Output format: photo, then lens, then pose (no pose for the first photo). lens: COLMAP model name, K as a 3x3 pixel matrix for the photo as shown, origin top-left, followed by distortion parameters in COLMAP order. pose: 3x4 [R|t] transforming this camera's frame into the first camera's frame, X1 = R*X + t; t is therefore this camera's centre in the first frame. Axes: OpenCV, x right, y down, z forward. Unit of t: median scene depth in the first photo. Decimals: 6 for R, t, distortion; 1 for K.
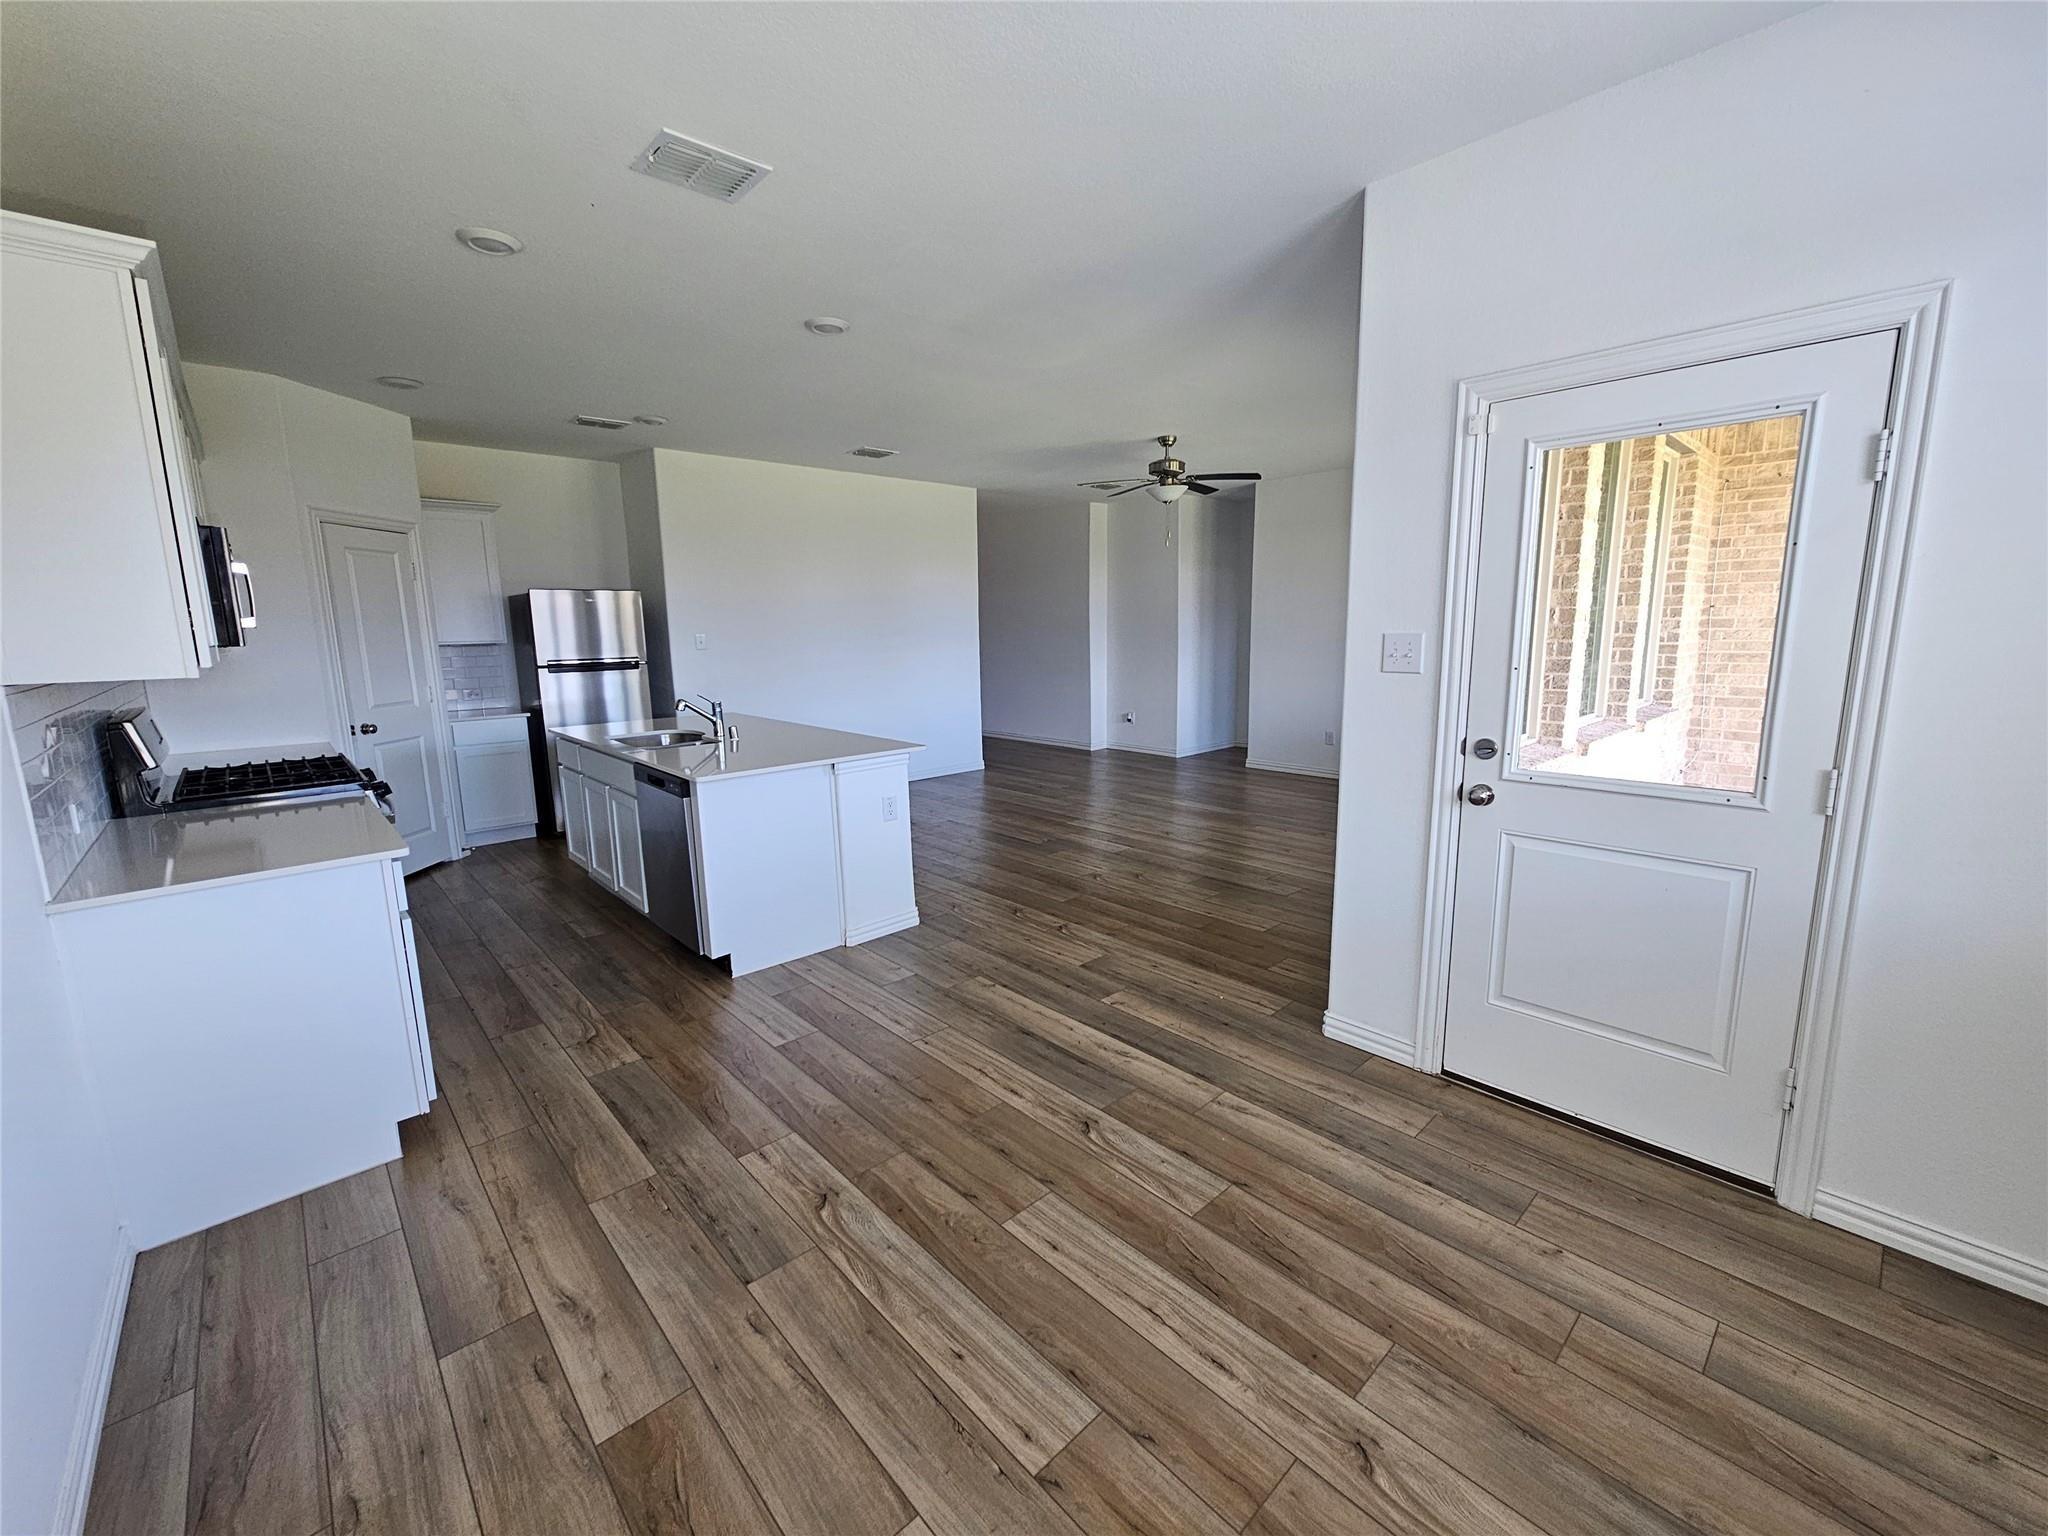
lens RADIAL K [[836.5, 0, 1032.7], [0, 836.5, 763.9], [0, 0, 1]] dist [0.002088, -0.000692]
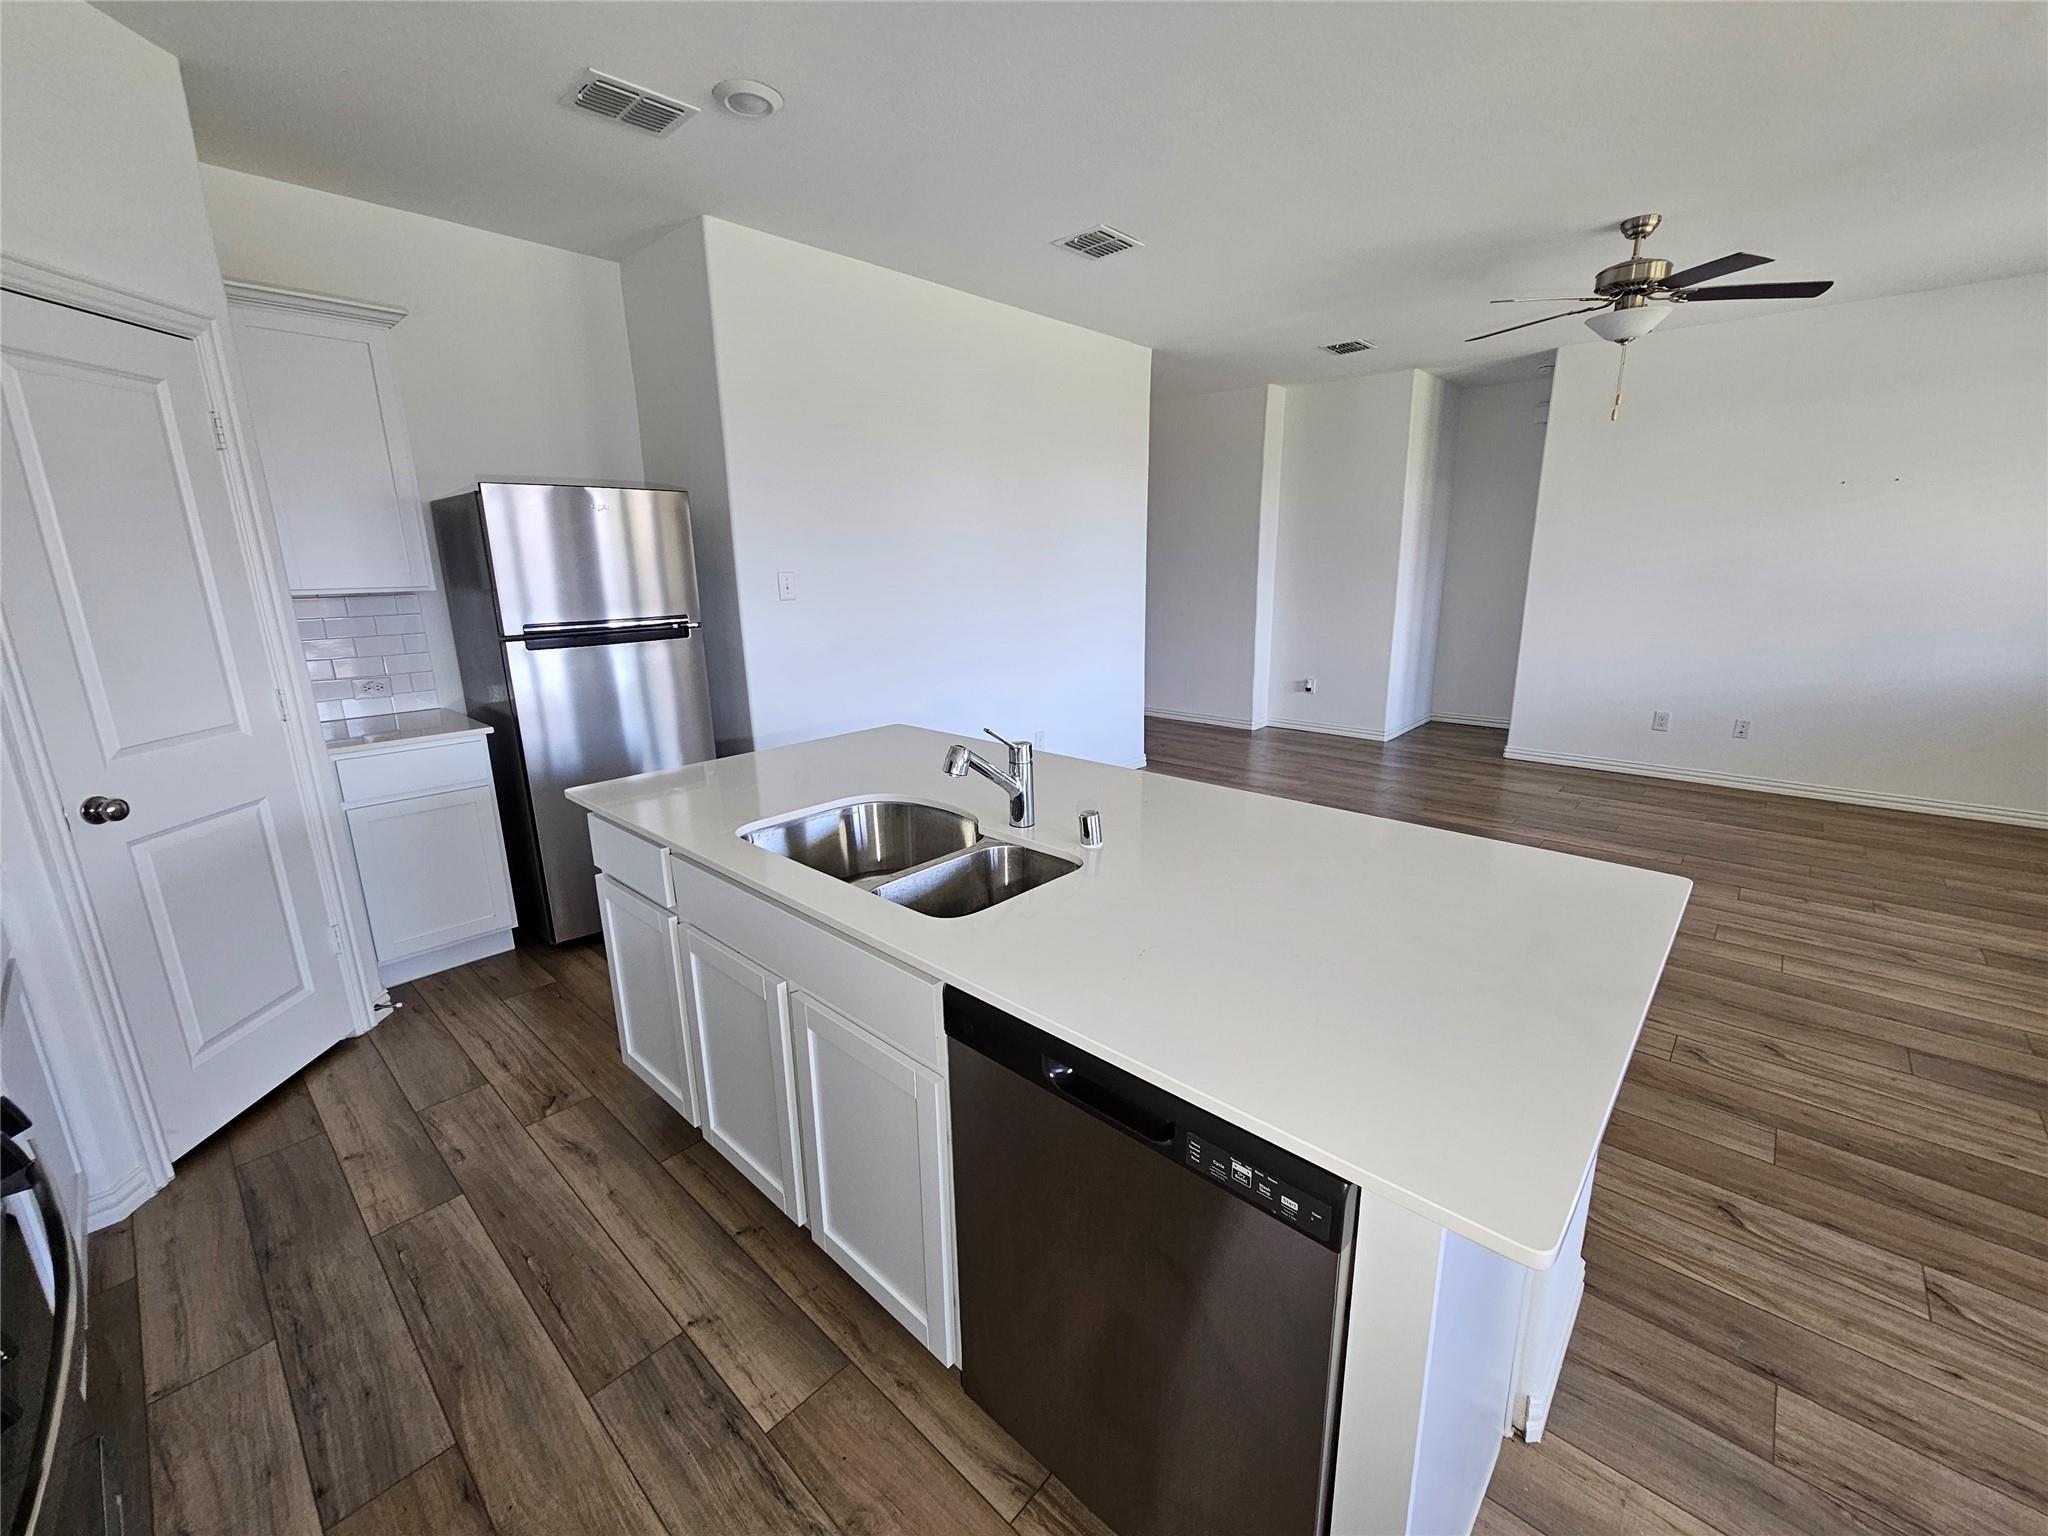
lens RADIAL K [[836.5, 0, 1032.7], [0, 836.5, 763.9], [0, 0, 1]] dist [0.002088, -0.000692]
pose [[0.996428, -0.019556, 0.082150, -0.706478], [0.013543, 0.997231, 0.073127, -0.163959], [-0.083353, -0.071753, 0.993934, 1.034348]]
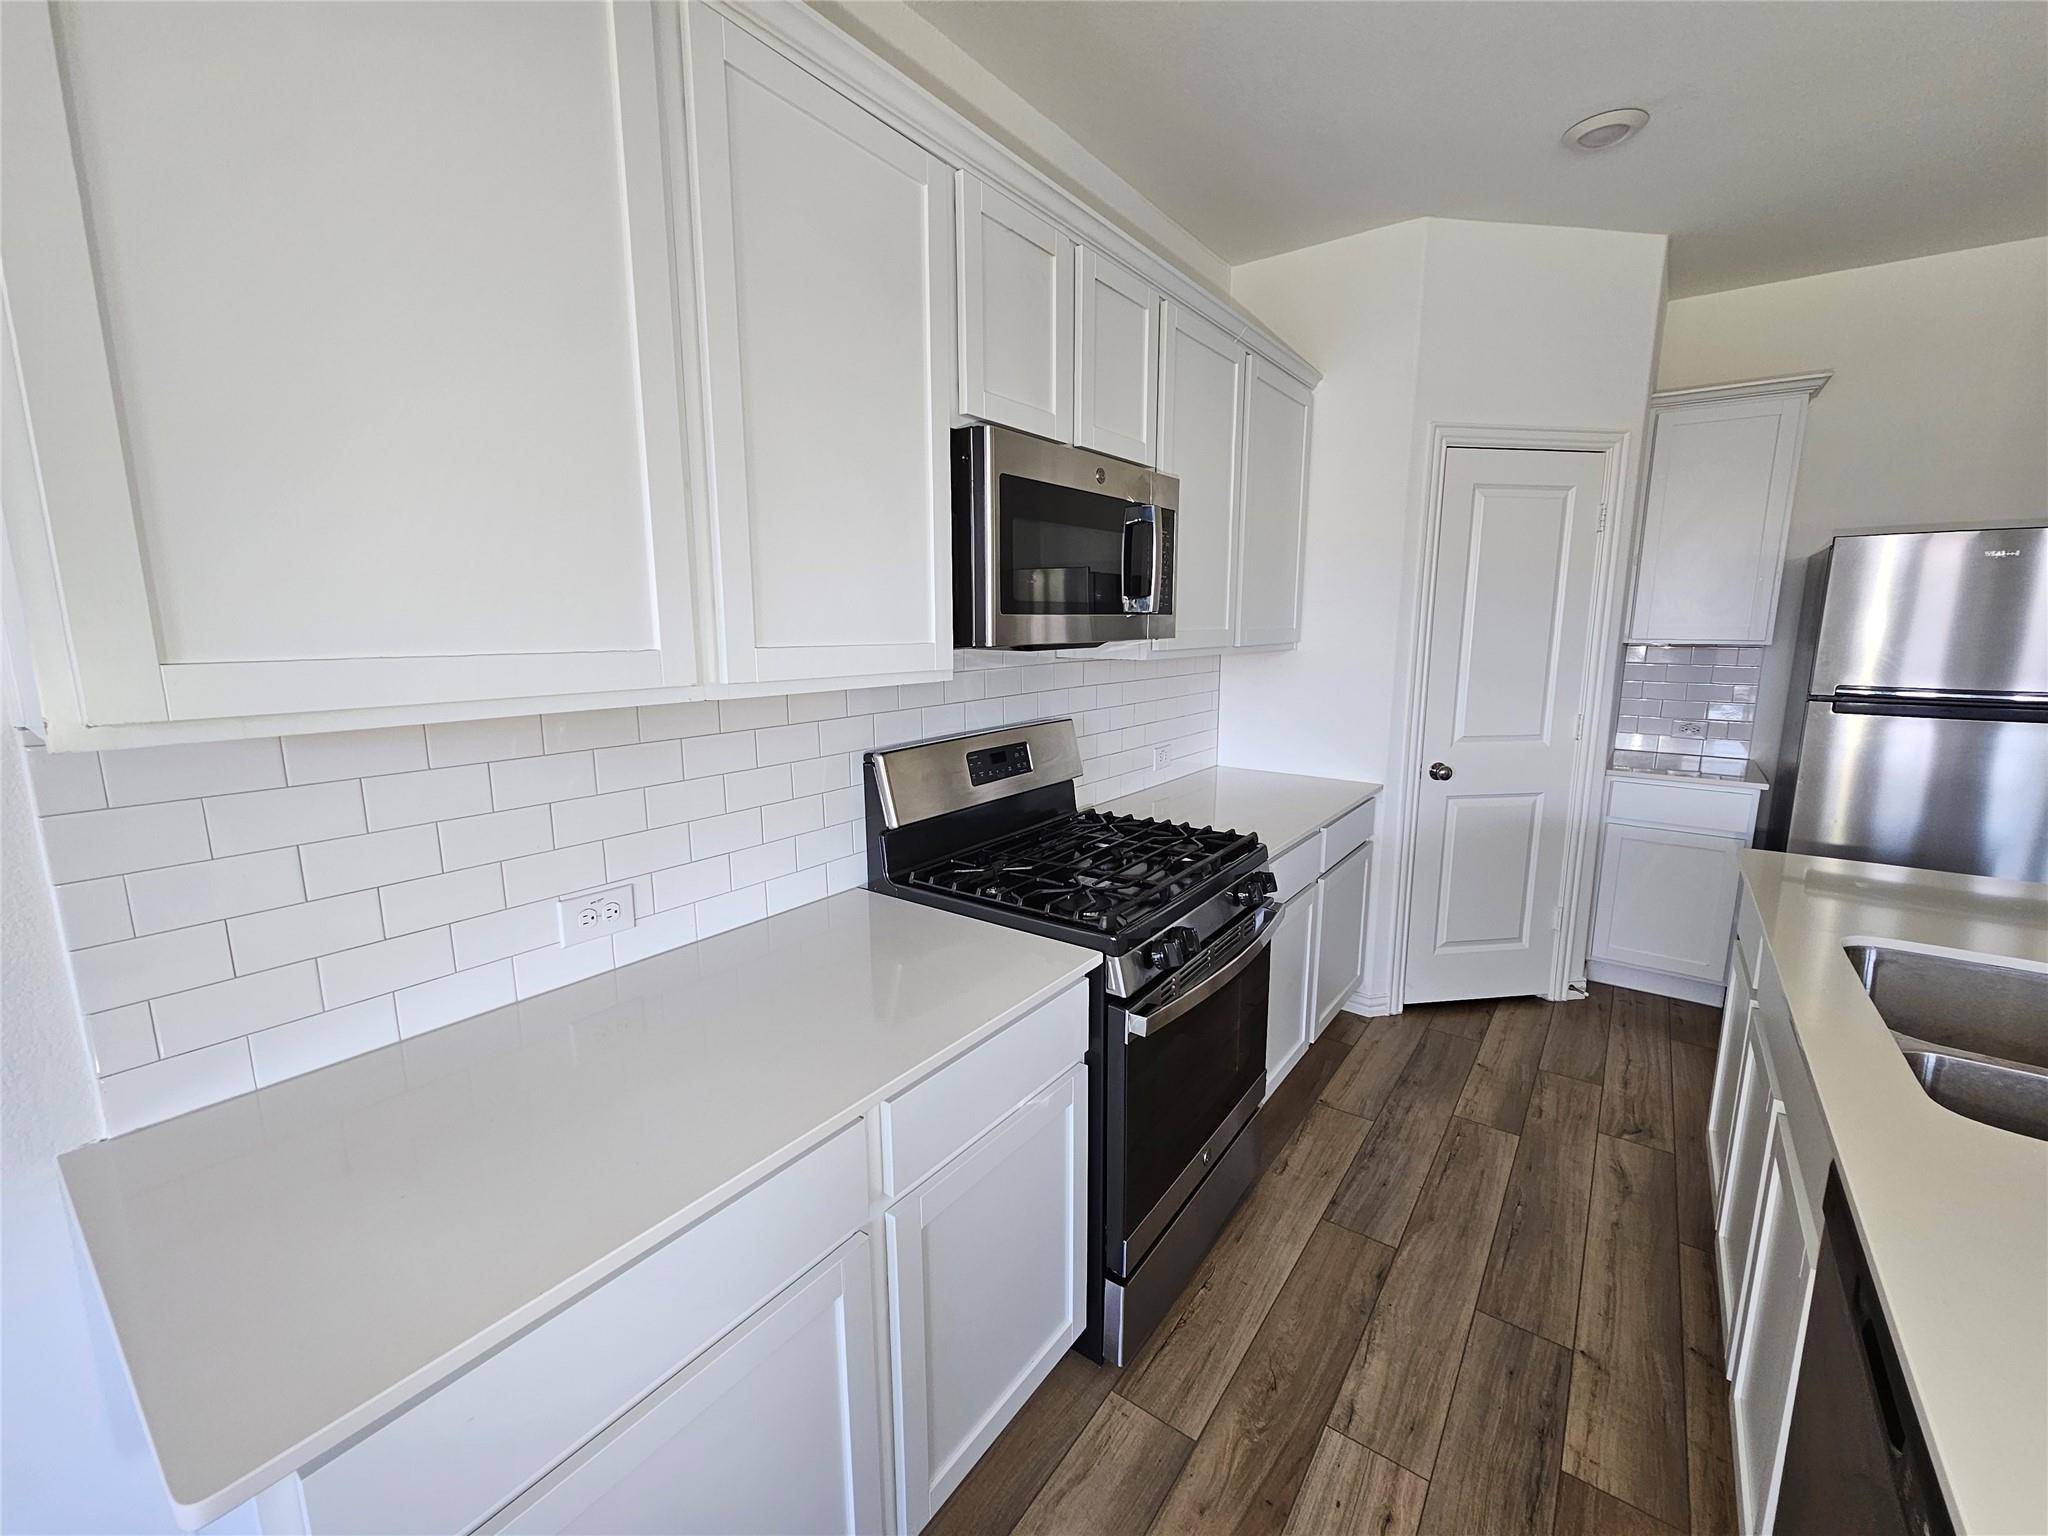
lens RADIAL K [[836.5, 0, 1032.7], [0, 836.5, 763.9], [0, 0, 1]] dist [0.002088, -0.000692]
pose [[0.189318, 0.185039, -0.964323, -0.448120], [-0.166813, 0.973869, 0.154122, -0.175788], [0.967643, 0.131683, 0.215237, 1.038685]]
